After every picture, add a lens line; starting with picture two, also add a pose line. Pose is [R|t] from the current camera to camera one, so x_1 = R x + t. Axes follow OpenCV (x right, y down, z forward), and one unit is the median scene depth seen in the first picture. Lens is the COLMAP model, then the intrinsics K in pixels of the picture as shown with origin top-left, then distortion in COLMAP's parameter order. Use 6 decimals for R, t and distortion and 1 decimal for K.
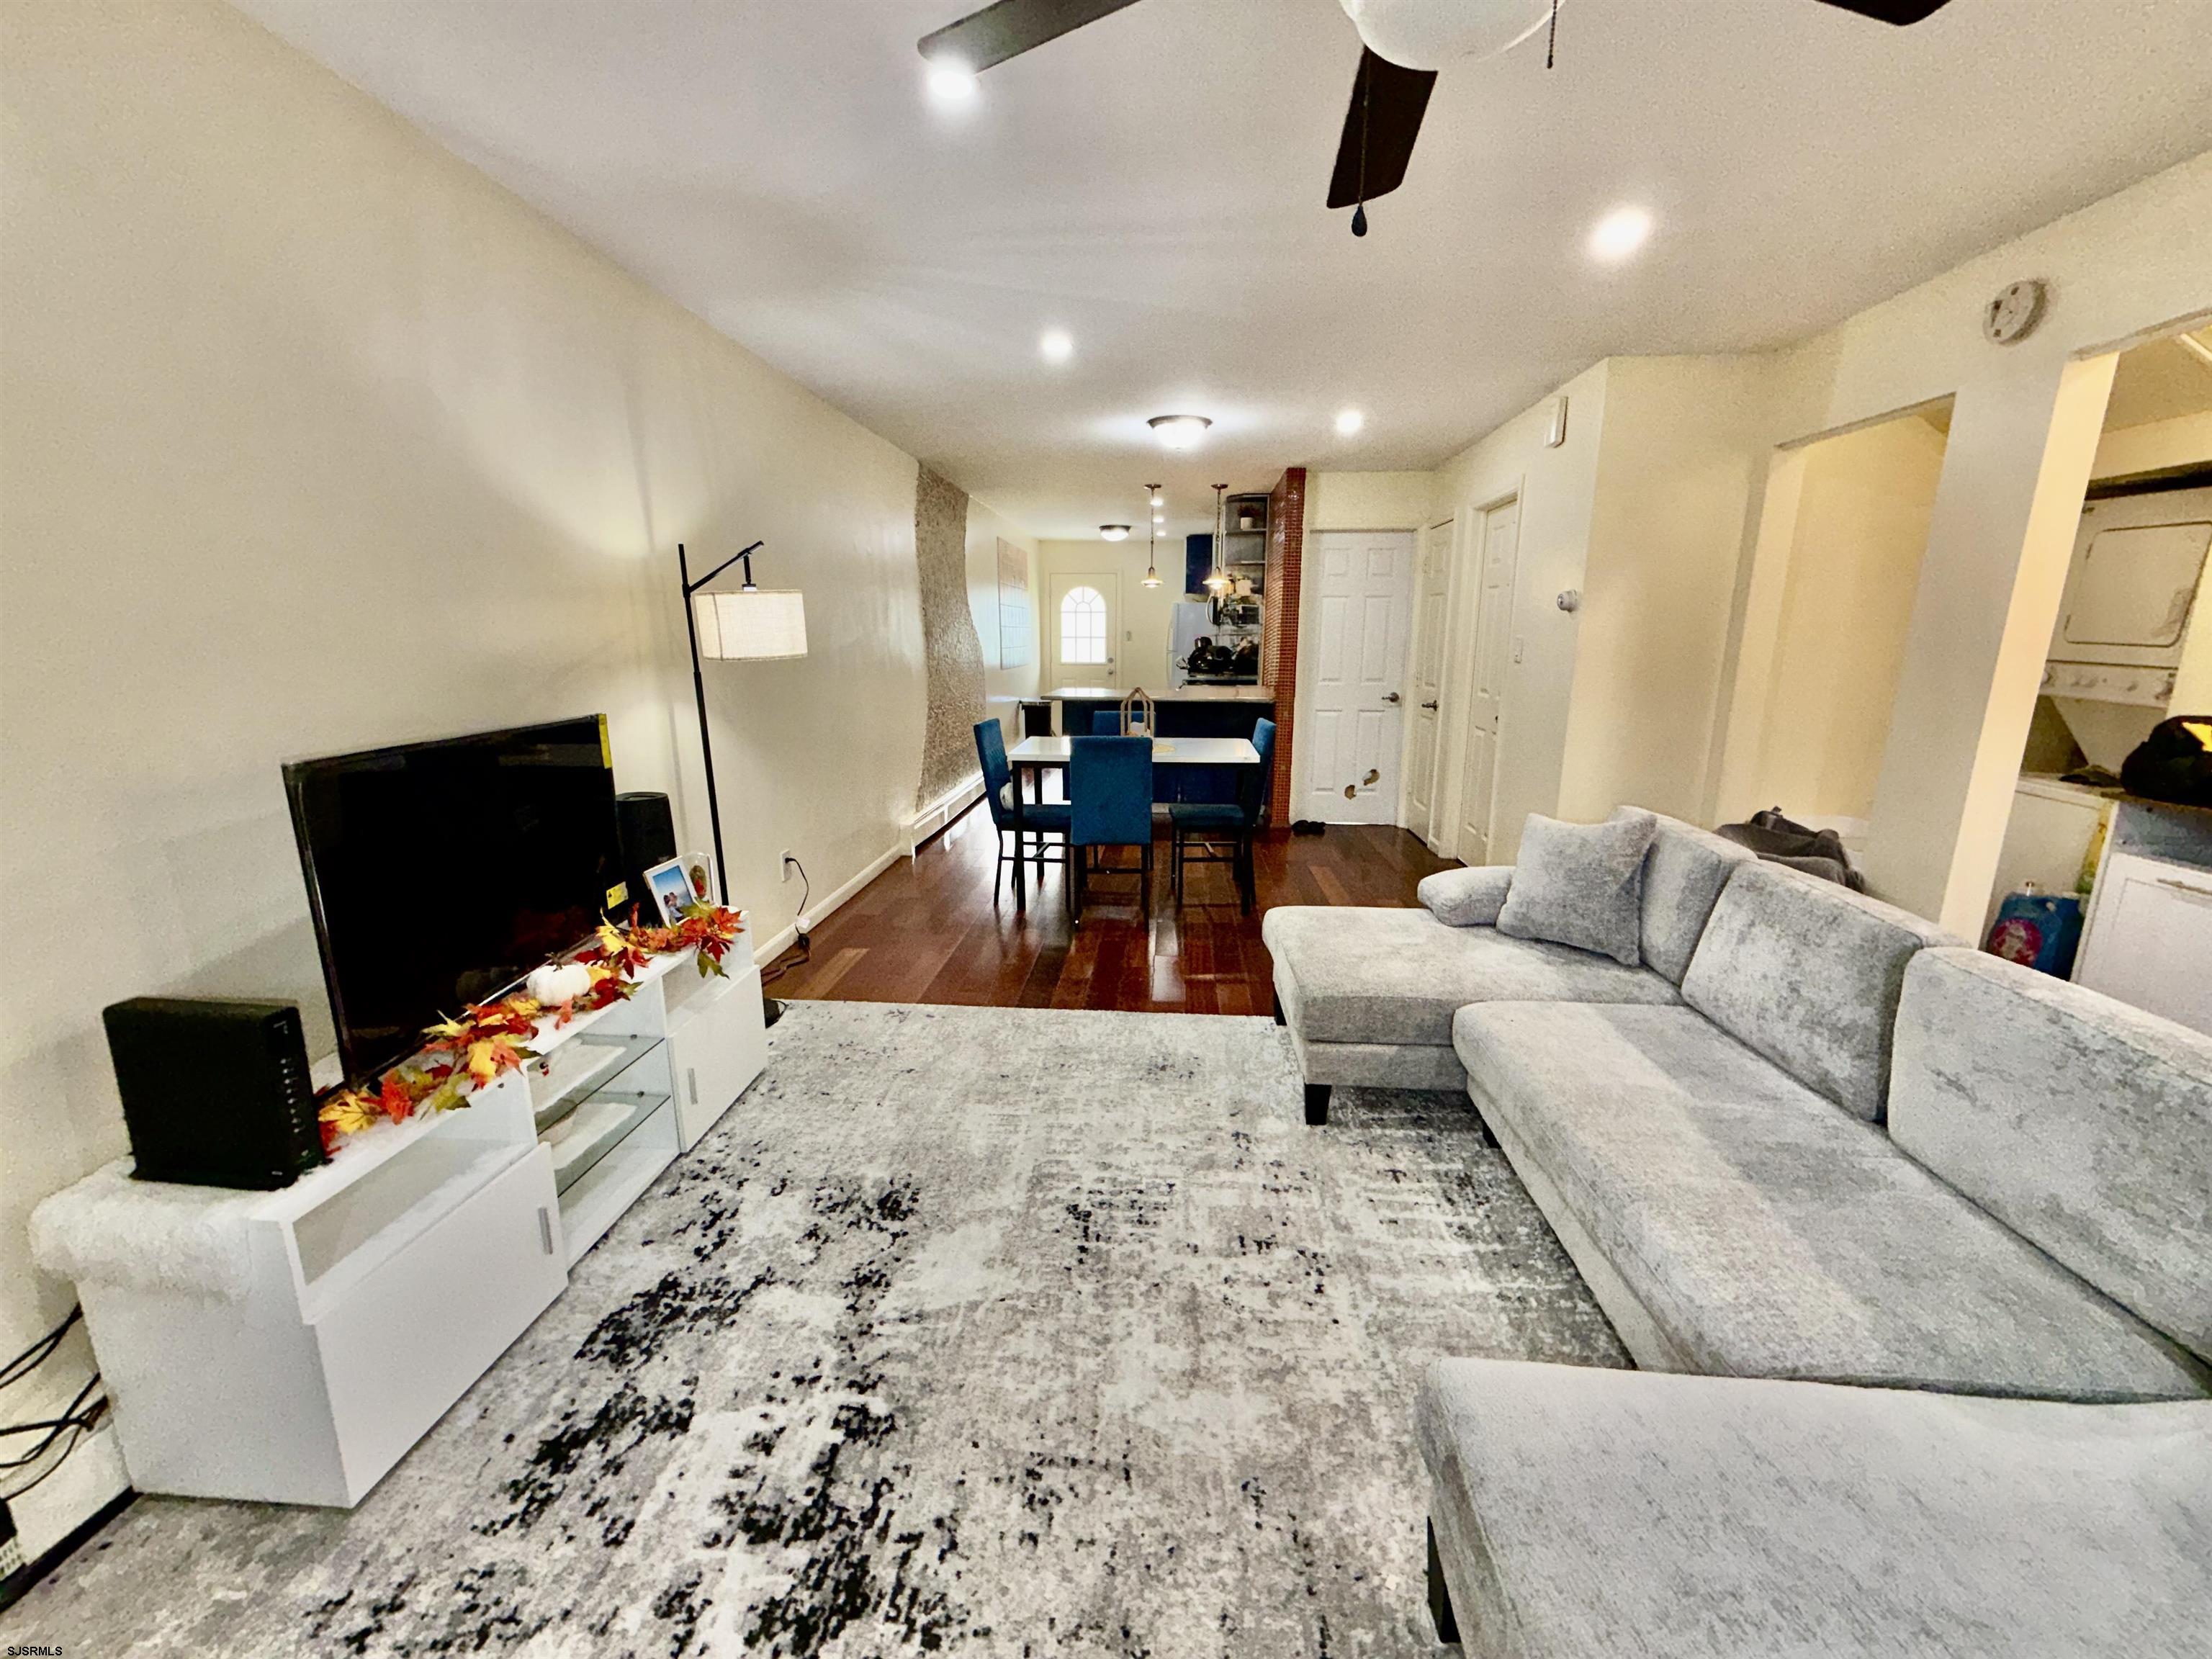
lens RADIAL K [[881.4, 0, 1104.2], [0, 881.4, 834.2], [0, 0, 1]] dist [-0.001252, -0.000186]
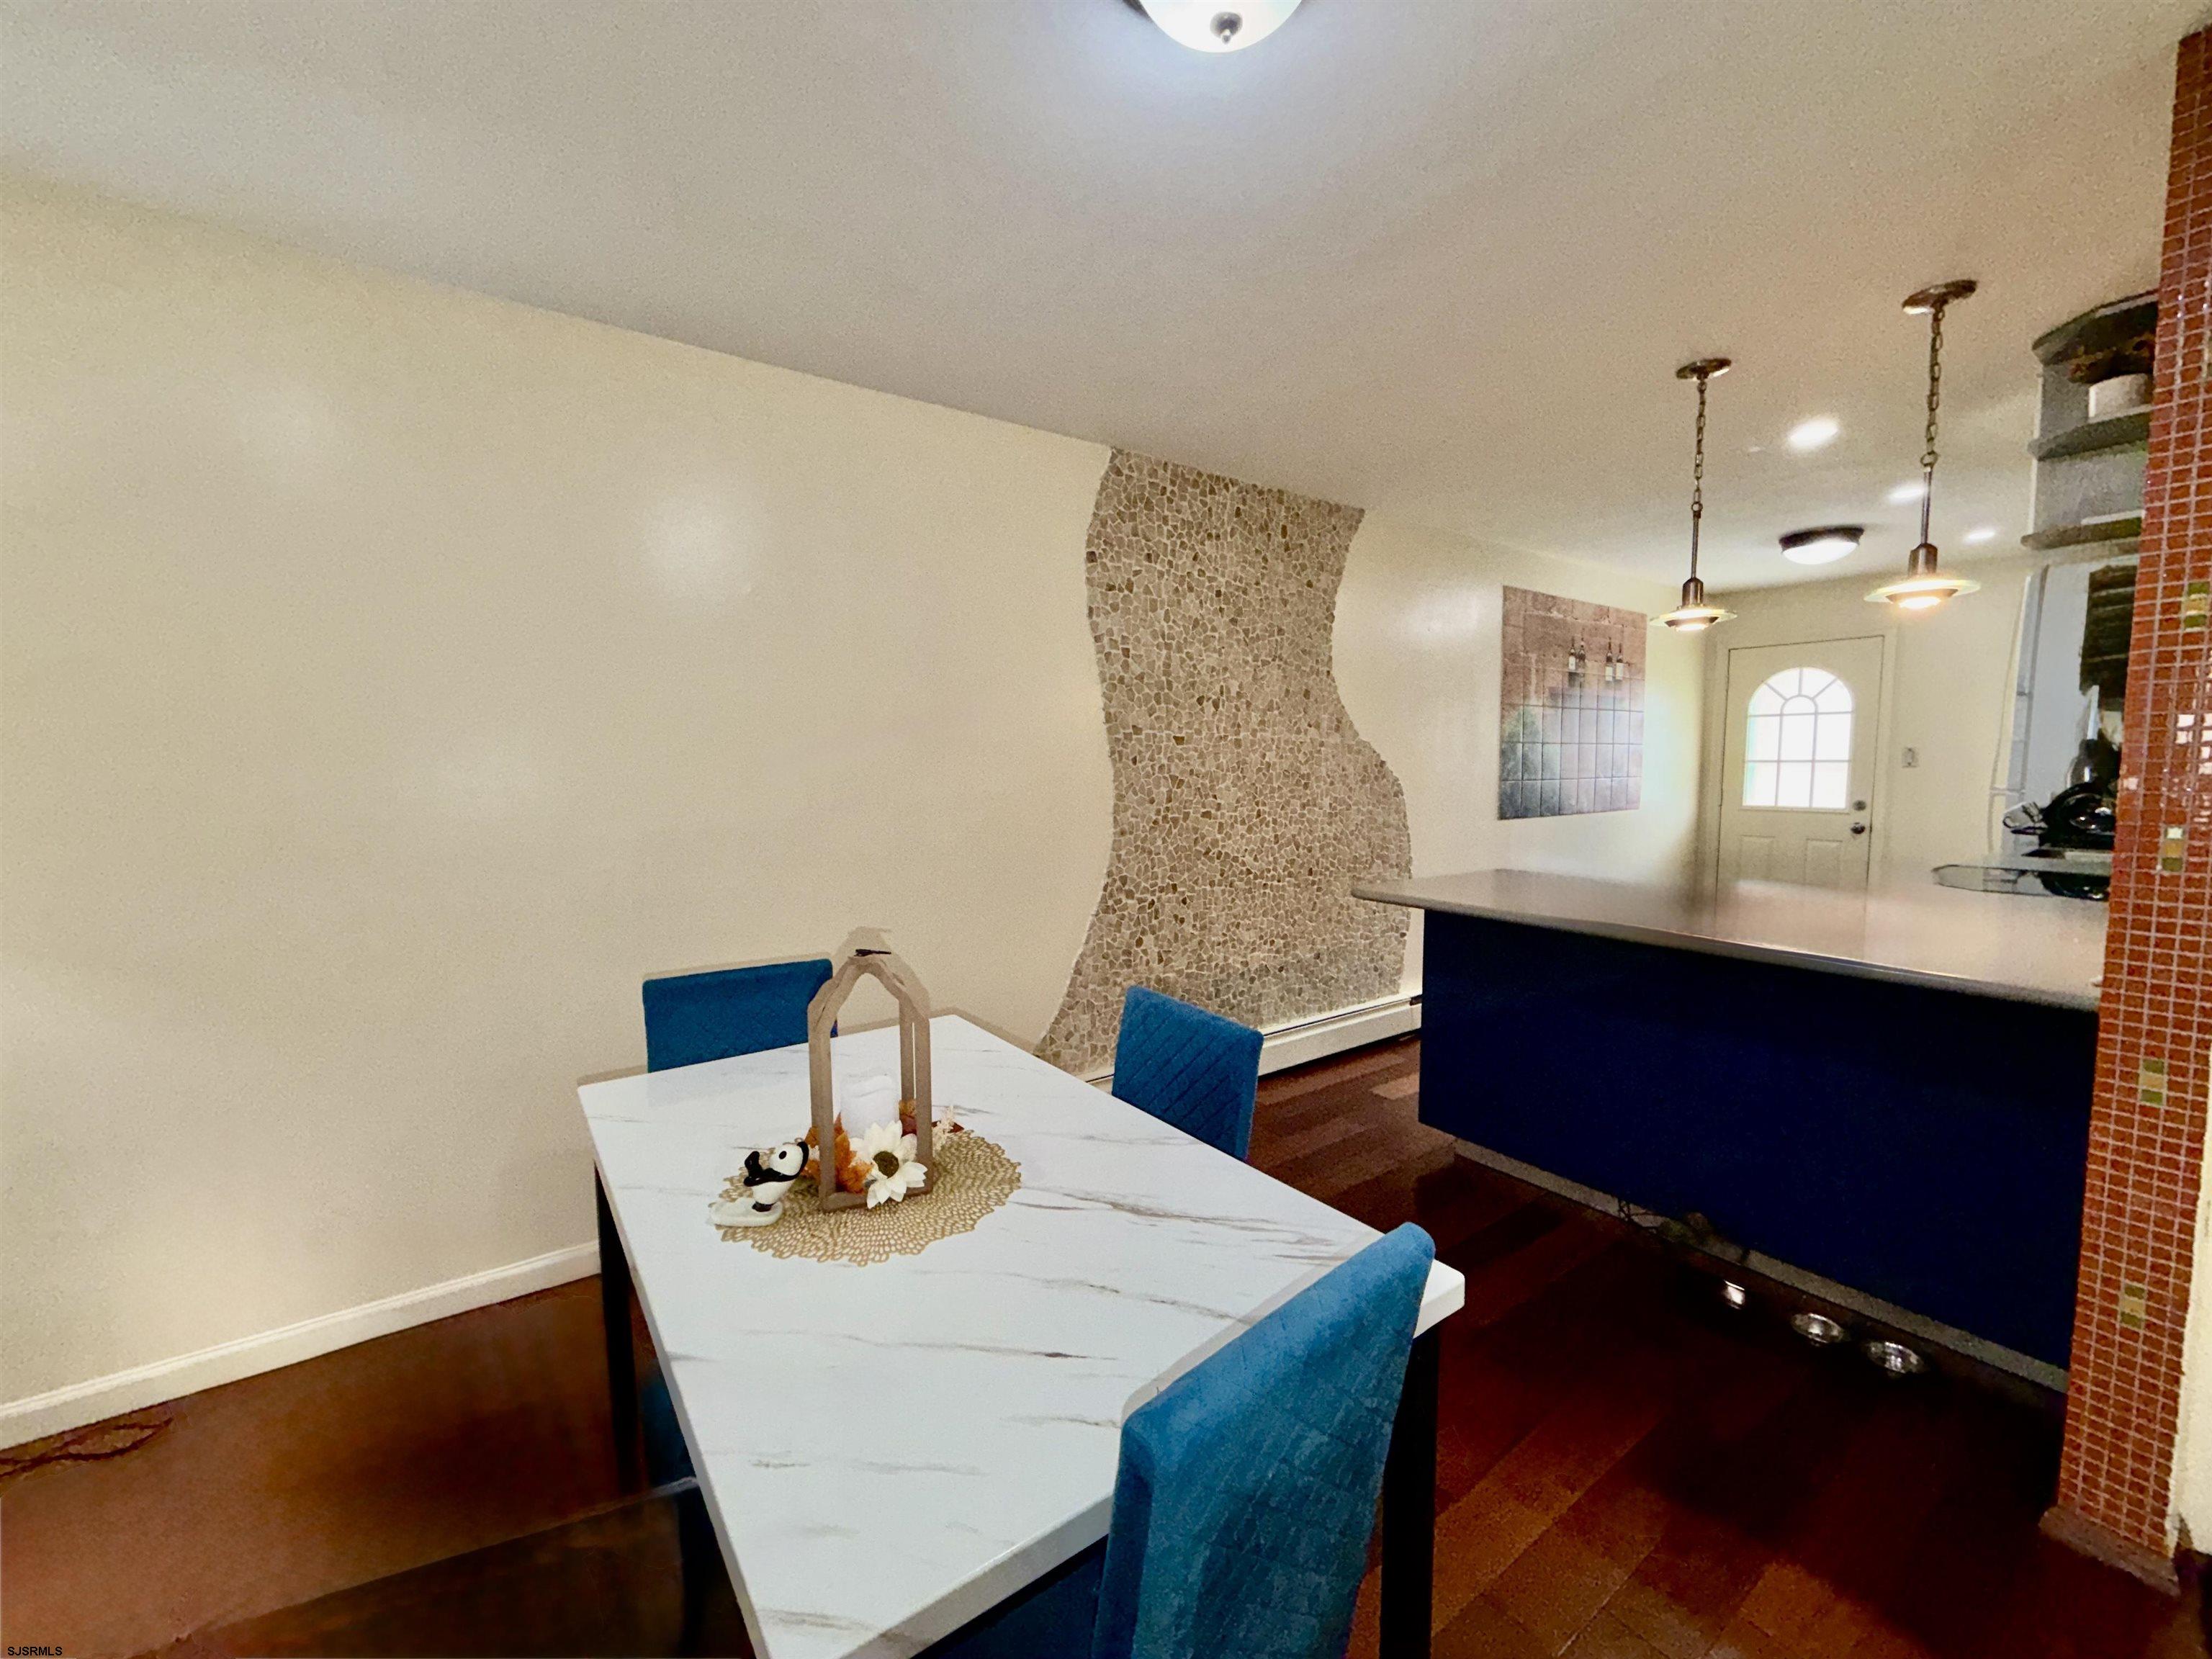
lens RADIAL K [[881.4, 0, 1104.2], [0, 881.4, 834.2], [0, 0, 1]] dist [-0.001252, -0.000186]
pose [[0.648419, 0.057615, -0.759101, 0.626291], [-0.162516, 0.984622, -0.064088, -0.435882], [0.743735, 0.164921, 0.647811, 1.971416]]
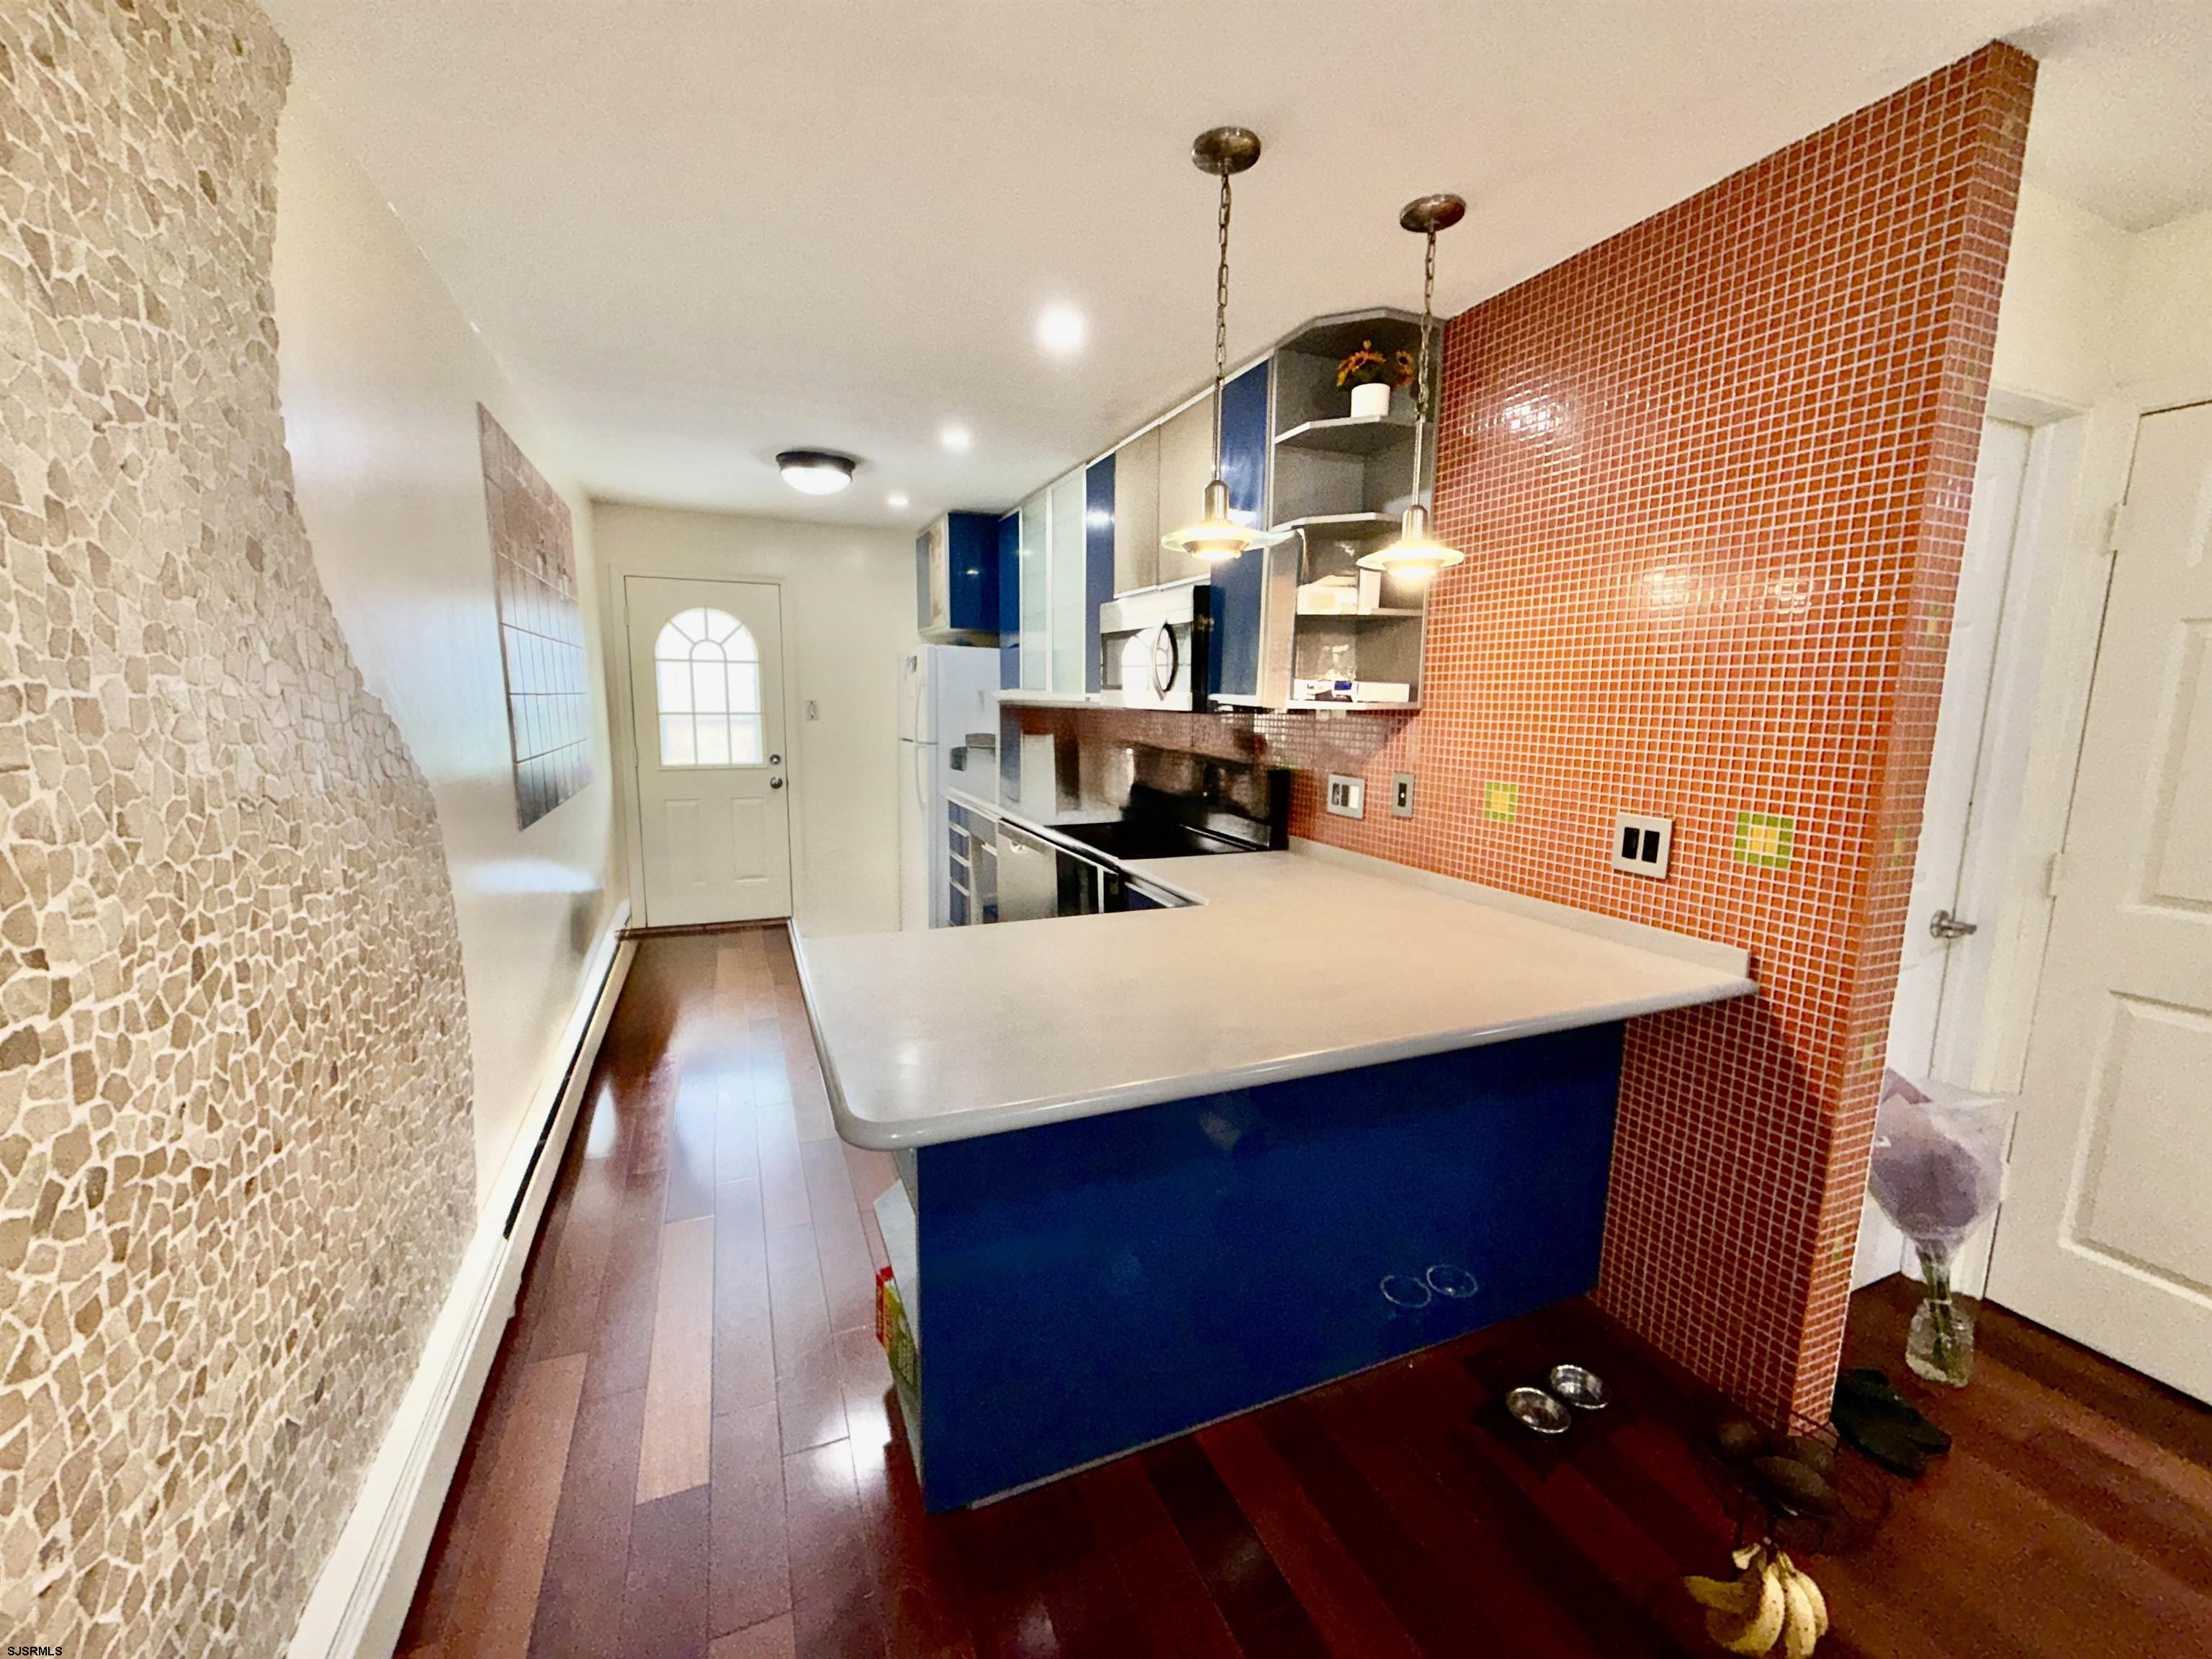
lens RADIAL K [[881.4, 0, 1104.2], [0, 881.4, 834.2], [0, 0, 1]] dist [-0.001252, -0.000186]
pose [[0.882717, -0.065993, 0.465247, -0.349105], [0.096387, 0.994465, -0.041816, -0.656600], [-0.459913, 0.081755, 0.884192, 2.702395]]
